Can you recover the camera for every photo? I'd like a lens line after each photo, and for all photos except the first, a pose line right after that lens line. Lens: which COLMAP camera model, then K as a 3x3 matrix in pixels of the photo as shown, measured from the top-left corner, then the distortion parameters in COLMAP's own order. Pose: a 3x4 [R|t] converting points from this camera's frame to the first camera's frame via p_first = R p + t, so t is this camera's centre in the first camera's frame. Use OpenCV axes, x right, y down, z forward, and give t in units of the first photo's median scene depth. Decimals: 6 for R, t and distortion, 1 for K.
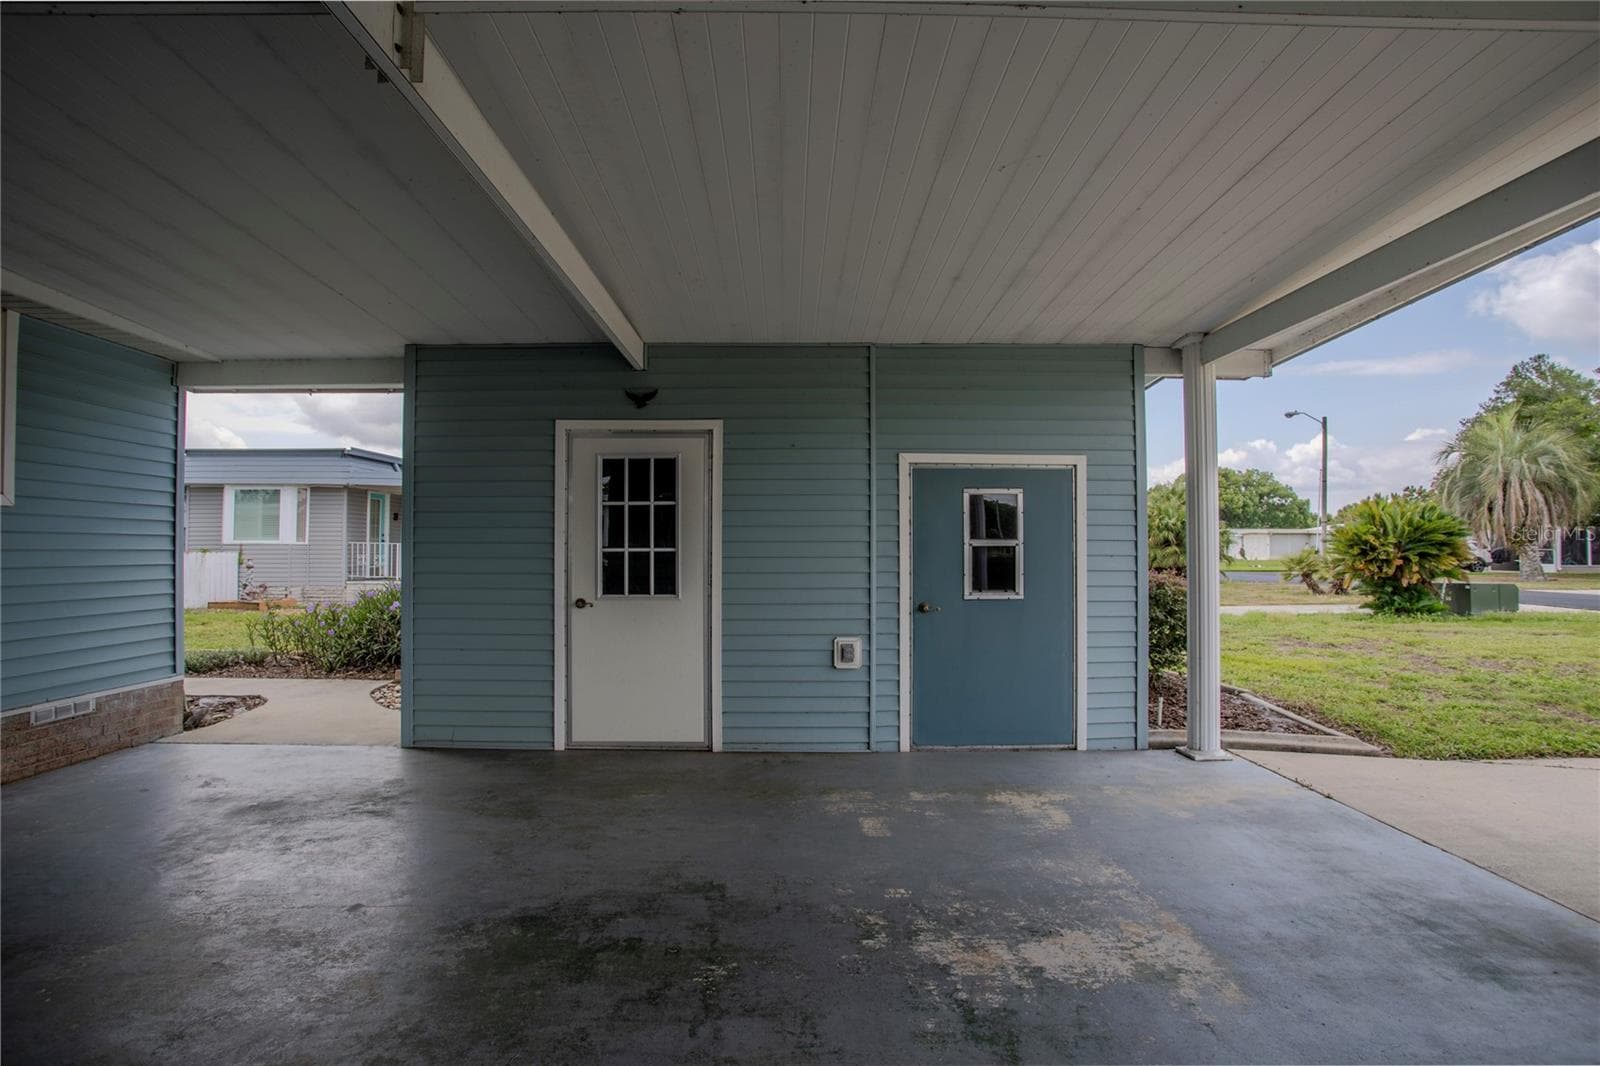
lens RADIAL K [[790.5, 0, 804.9], [0, 790.5, 534.1], [0, 0, 1]] dist [-0.042260, 0.003839]
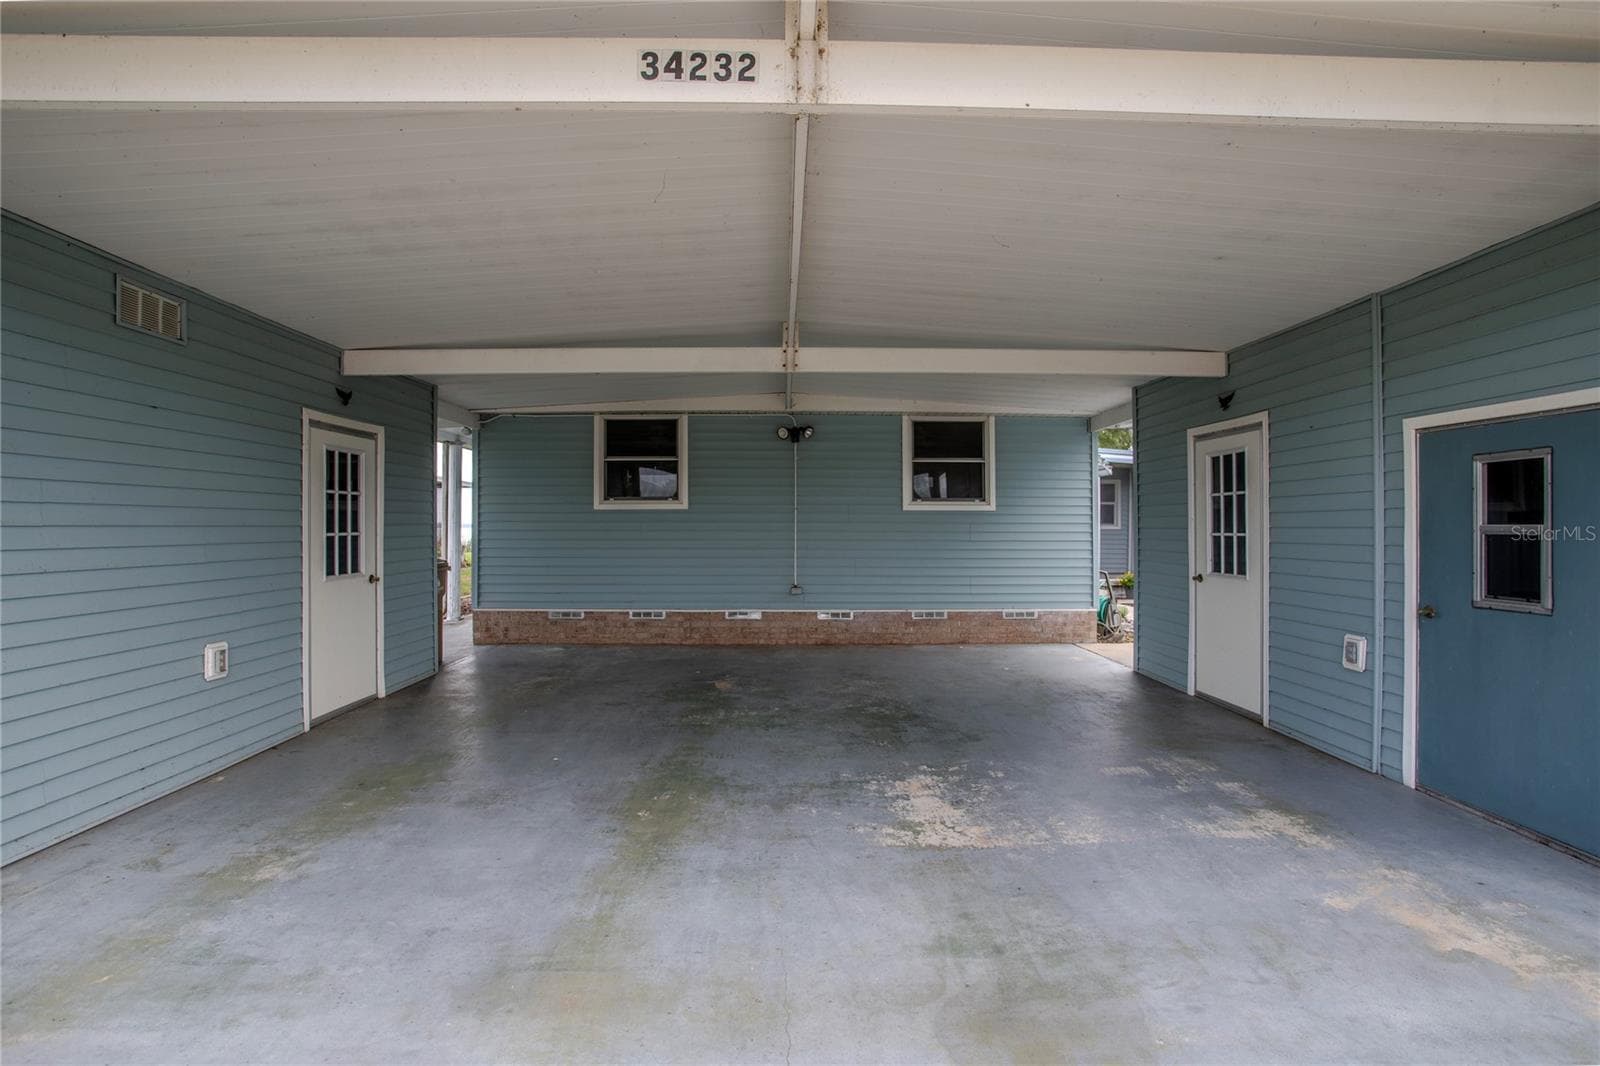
lens RADIAL K [[831.5, 0, 804.7], [0, 831.5, 528.0], [0, 0, 1]] dist [-0.033847, -0.000122]
pose [[-0.013928, 0.000188, -0.999903, 1.181035], [0.022488, 0.999747, -0.000125, -0.003932], [0.999650, -0.022488, -0.013928, 0.481919]]
